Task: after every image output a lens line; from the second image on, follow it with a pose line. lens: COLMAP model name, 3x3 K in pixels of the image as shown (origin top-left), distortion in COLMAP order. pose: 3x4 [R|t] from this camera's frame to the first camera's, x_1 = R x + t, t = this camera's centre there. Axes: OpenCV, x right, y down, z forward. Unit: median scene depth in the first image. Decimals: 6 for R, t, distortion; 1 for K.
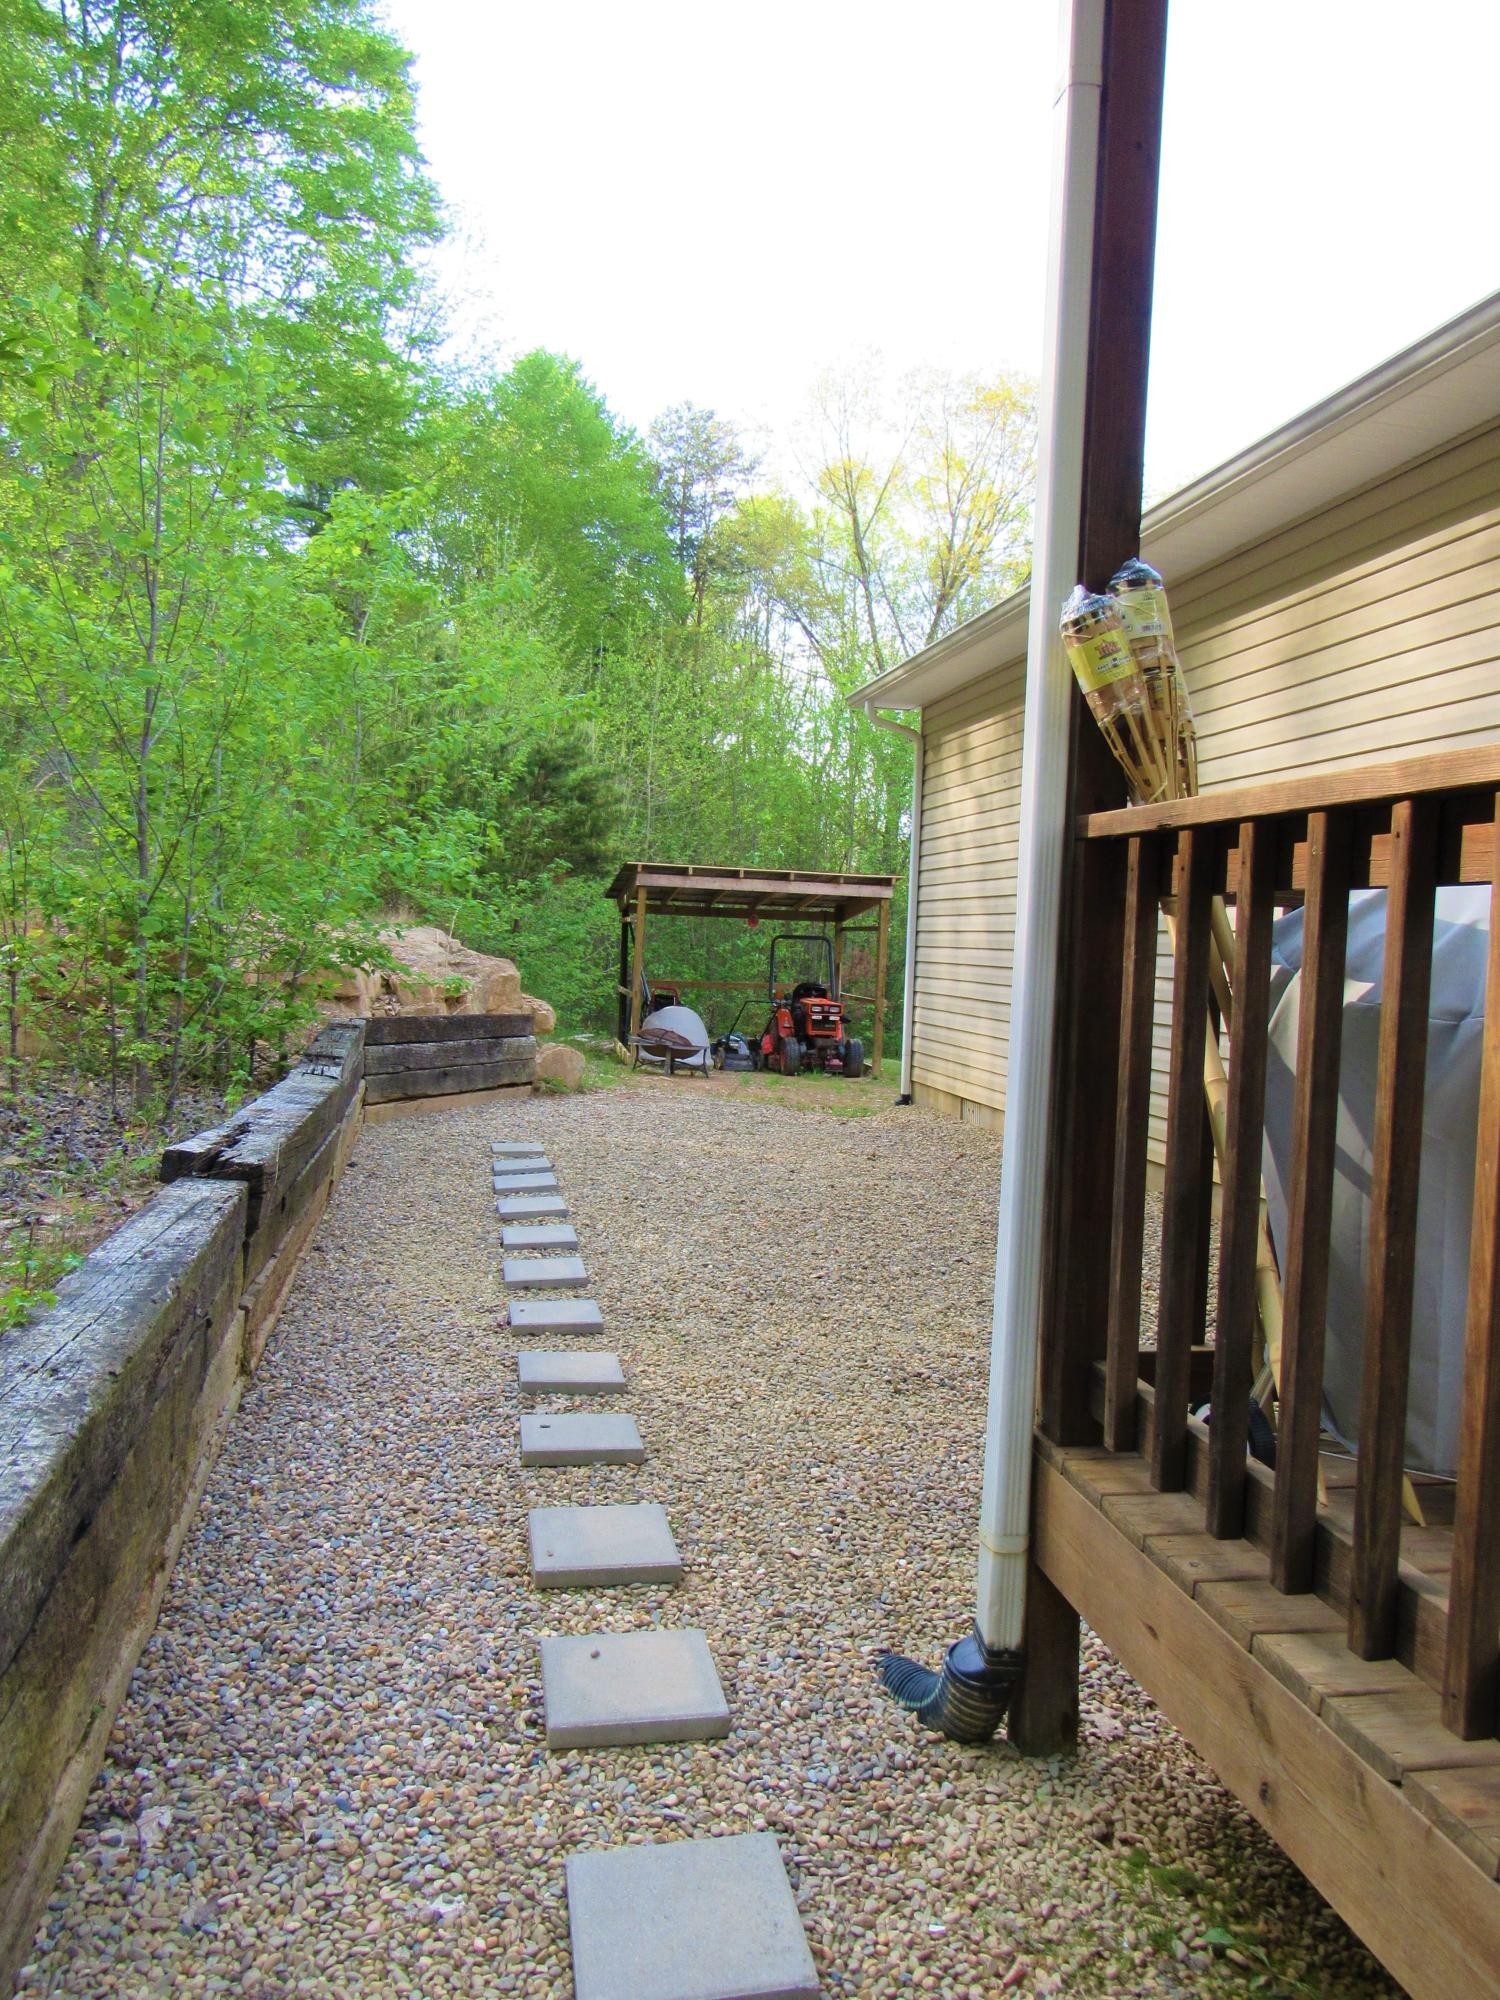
lens RADIAL K [[1452.5, 0, 750.0], [0, 1452.5, 1000.0], [0, 0, 1]] dist [-0.011869, 0.003876]
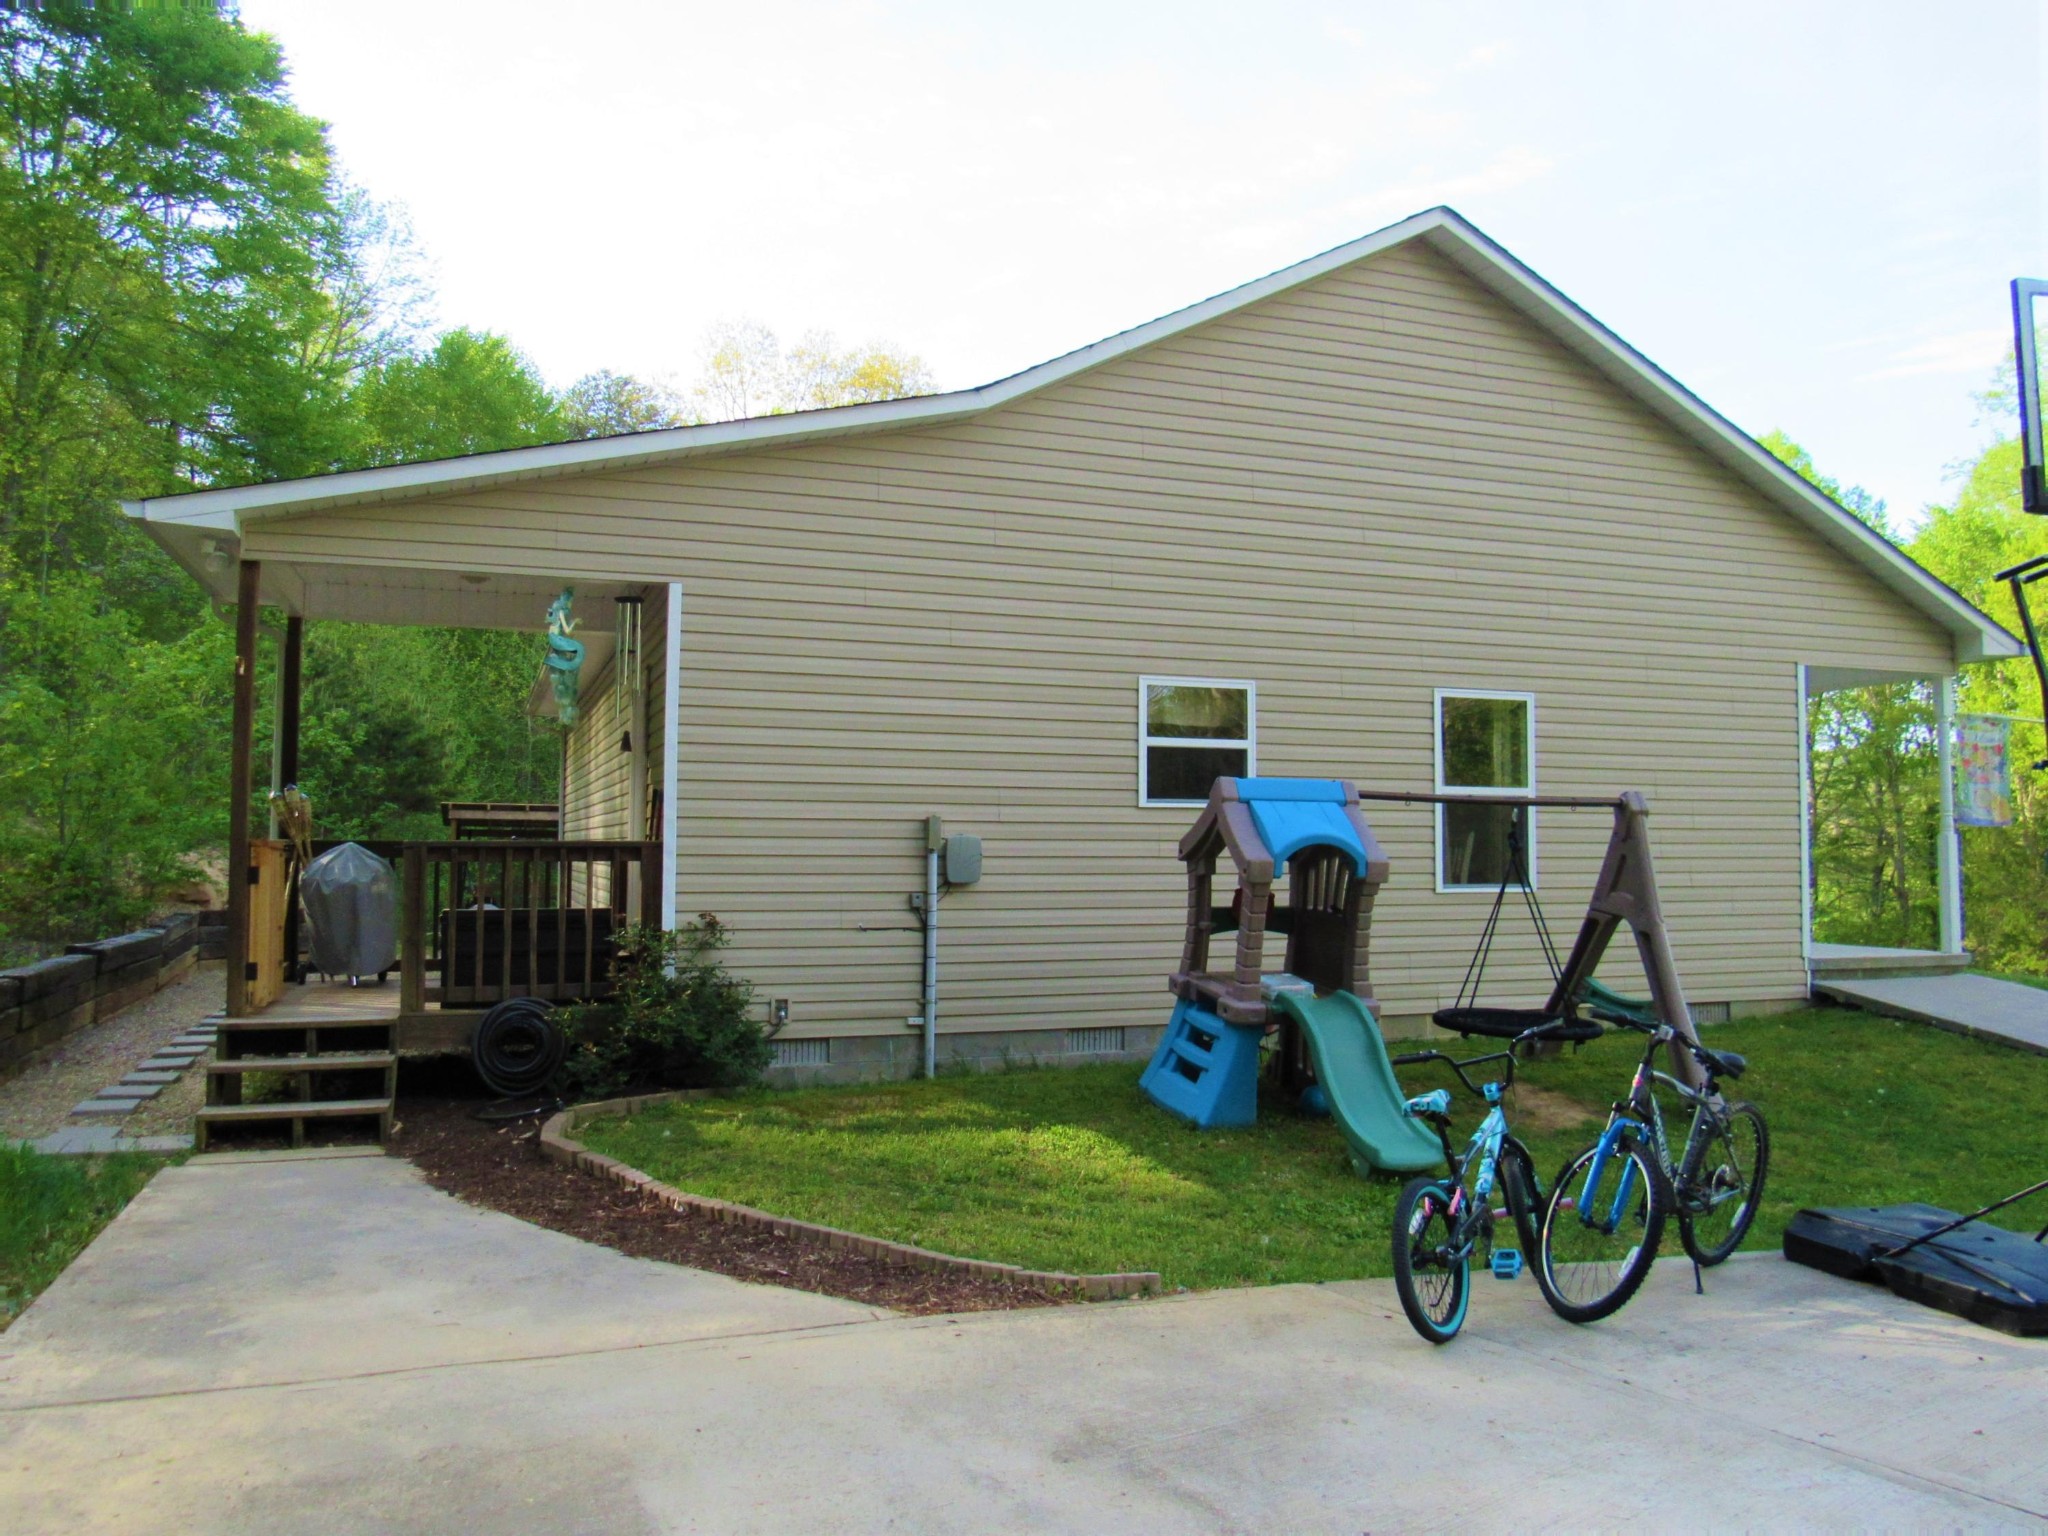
lens RADIAL K [[1487.4, 0, 1024.0], [0, 1487.4, 768.0], [0, 0, 1]] dist [-0.011869, 0.003876]
pose [[0.983908, -0.017956, 0.177774, 0.196075], [0.034177, 0.995480, -0.088606, 0.016549], [-0.175379, 0.093255, 0.980074, -0.465429]]
